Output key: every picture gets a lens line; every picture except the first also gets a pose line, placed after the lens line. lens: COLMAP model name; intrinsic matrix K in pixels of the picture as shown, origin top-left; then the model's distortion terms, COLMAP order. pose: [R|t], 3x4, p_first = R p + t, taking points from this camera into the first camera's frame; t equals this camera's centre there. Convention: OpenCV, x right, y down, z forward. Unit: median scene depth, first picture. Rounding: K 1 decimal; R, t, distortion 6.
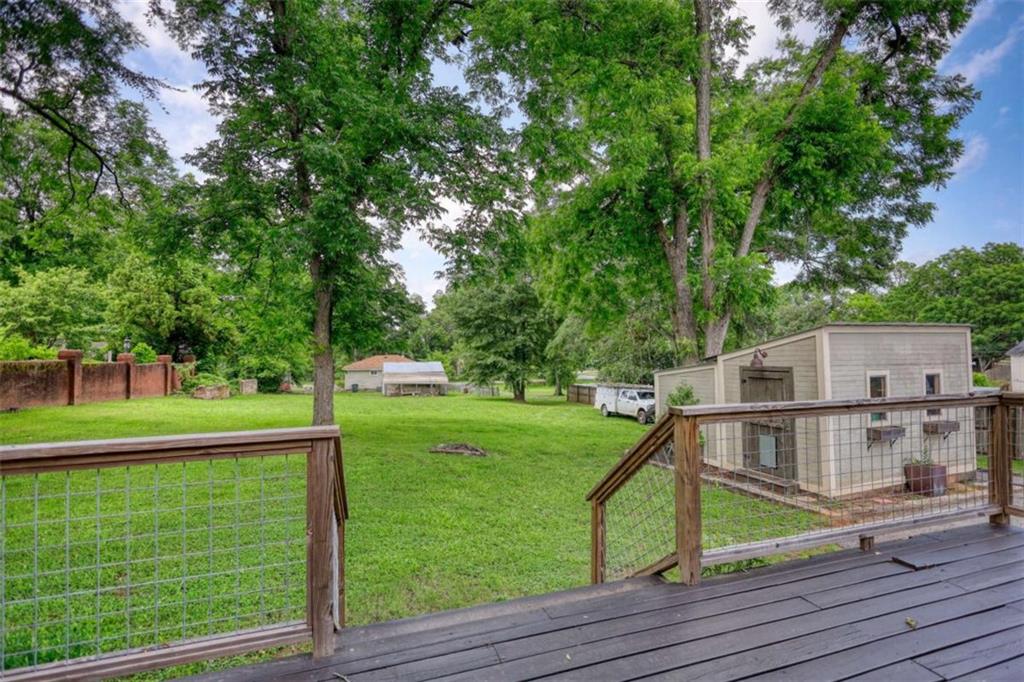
lens RADIAL K [[488.0, 0, 512.0], [0, 488.0, 341.0], [0, 0, 1]] dist [-0.000184, -0.000341]
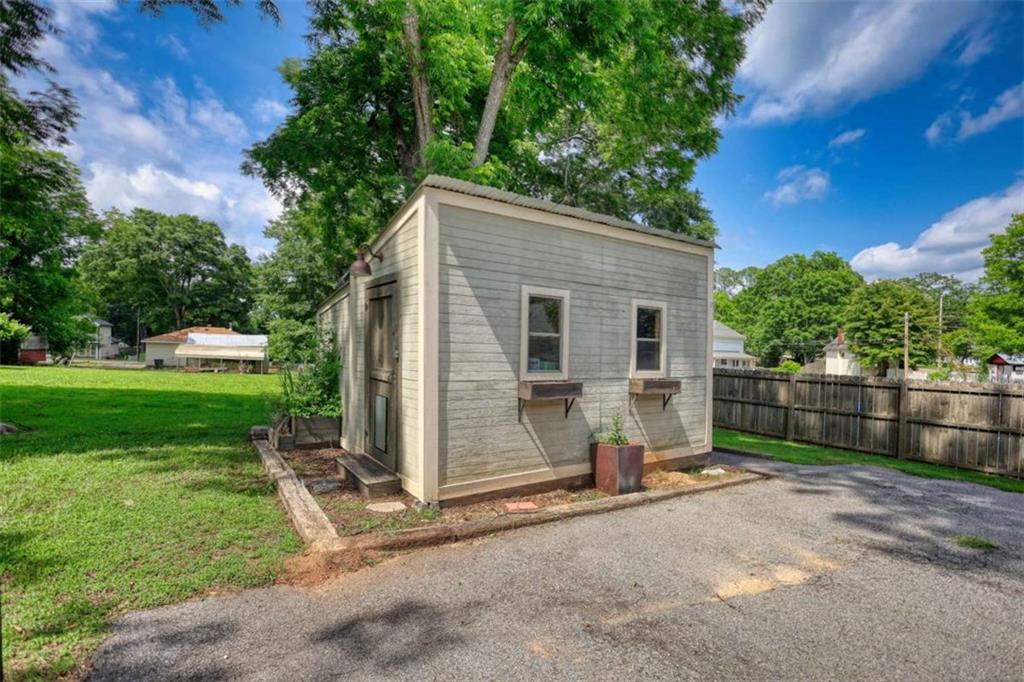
lens RADIAL K [[488.0, 0, 512.0], [0, 488.0, 341.0], [0, 0, 1]] dist [-0.000184, -0.000341]
pose [[0.977351, 0.038286, 0.208134, 0.114346], [-0.042660, 0.998952, 0.016563, 0.022686], [-0.207282, -0.025067, 0.977960, 0.081791]]
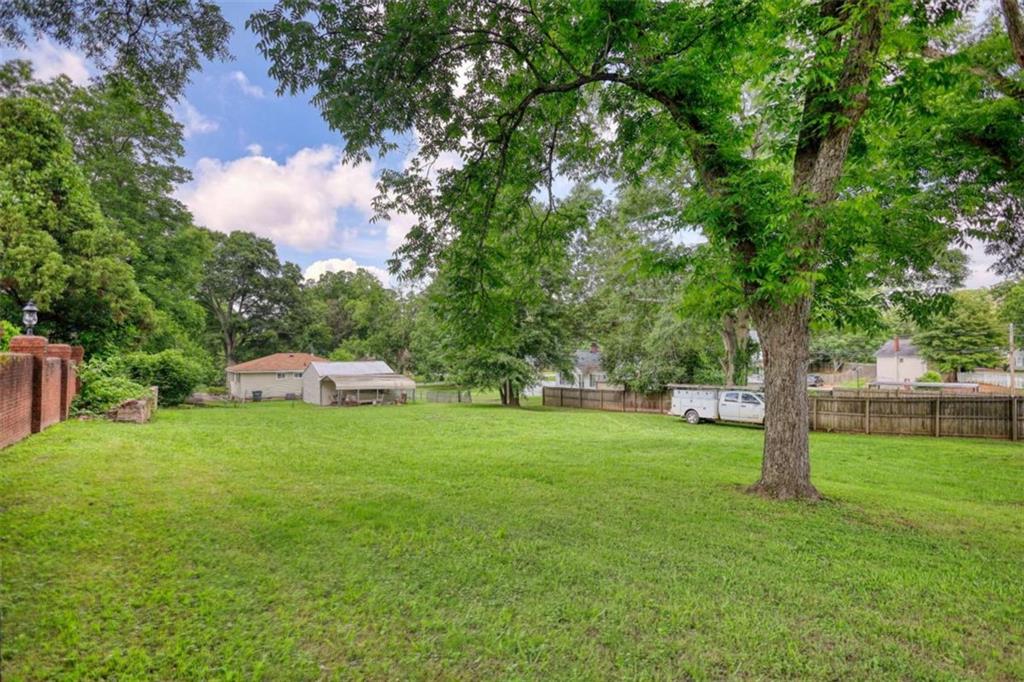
lens RADIAL K [[488.0, 0, 512.0], [0, 488.0, 341.0], [0, 0, 1]] dist [-0.000184, -0.000341]
pose [[0.941977, 0.015535, 0.335319, -0.257155], [-0.013979, 0.999877, -0.007053, 0.013992], [-0.335387, 0.001956, 0.942078, 0.199713]]
